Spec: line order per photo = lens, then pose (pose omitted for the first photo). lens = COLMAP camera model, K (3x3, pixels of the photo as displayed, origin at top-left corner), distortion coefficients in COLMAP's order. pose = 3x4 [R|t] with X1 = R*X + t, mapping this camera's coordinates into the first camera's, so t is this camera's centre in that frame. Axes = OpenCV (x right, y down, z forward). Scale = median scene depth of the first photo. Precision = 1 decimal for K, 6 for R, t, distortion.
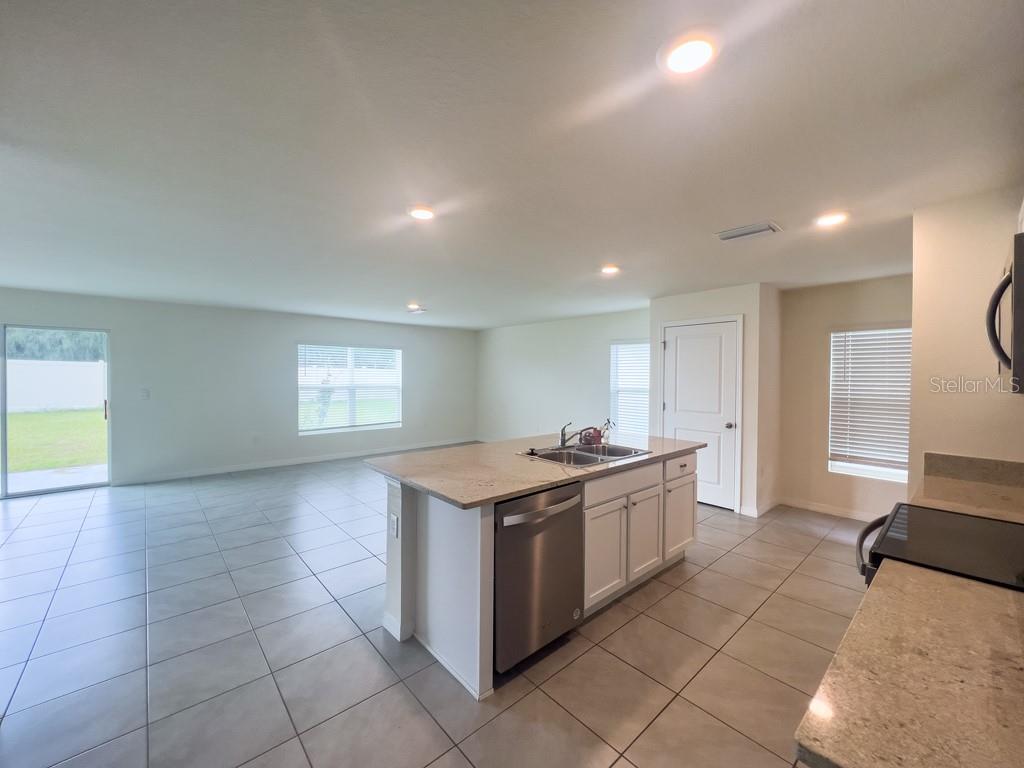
lens RADIAL K [[413.5, 0, 513.6], [0, 413.5, 380.8], [0, 0, 1]] dist [-0.000676, -0.000017]
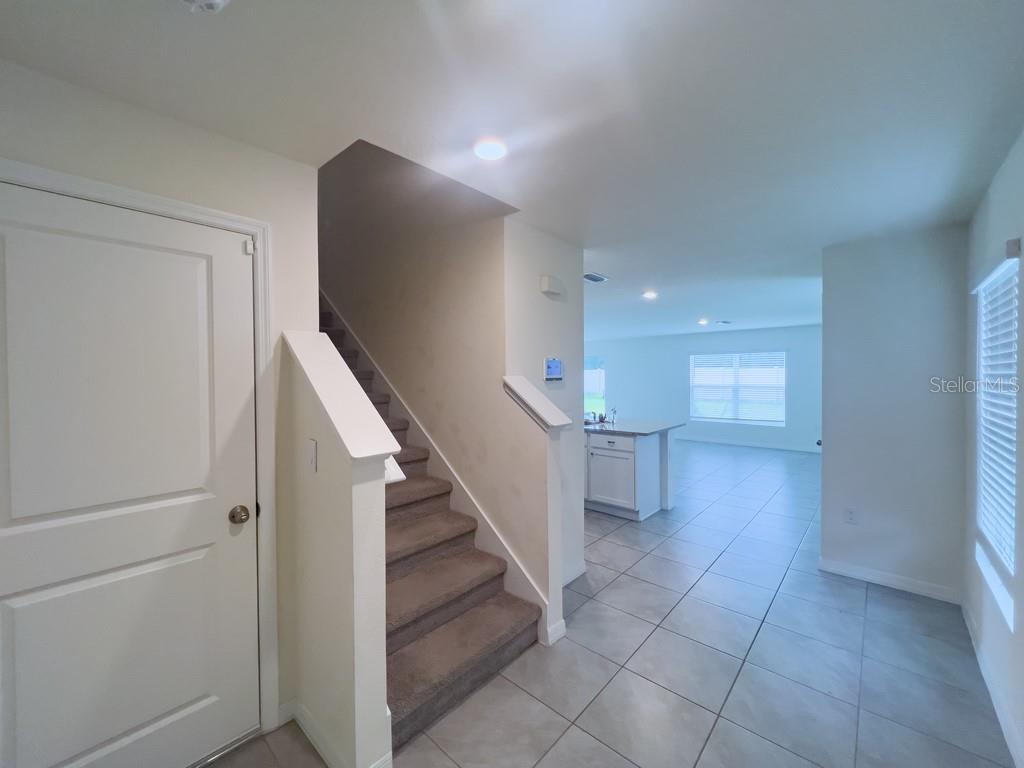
lens RADIAL K [[413.5, 0, 513.4], [0, 413.5, 382.2], [0, 0, 1]] dist [-0.000676, -0.000017]
pose [[0.116526, 0.010451, -0.993133, 0.711352], [-0.011270, 0.999894, 0.009200, -0.000276], [0.993124, 0.010121, 0.116631, 0.226409]]
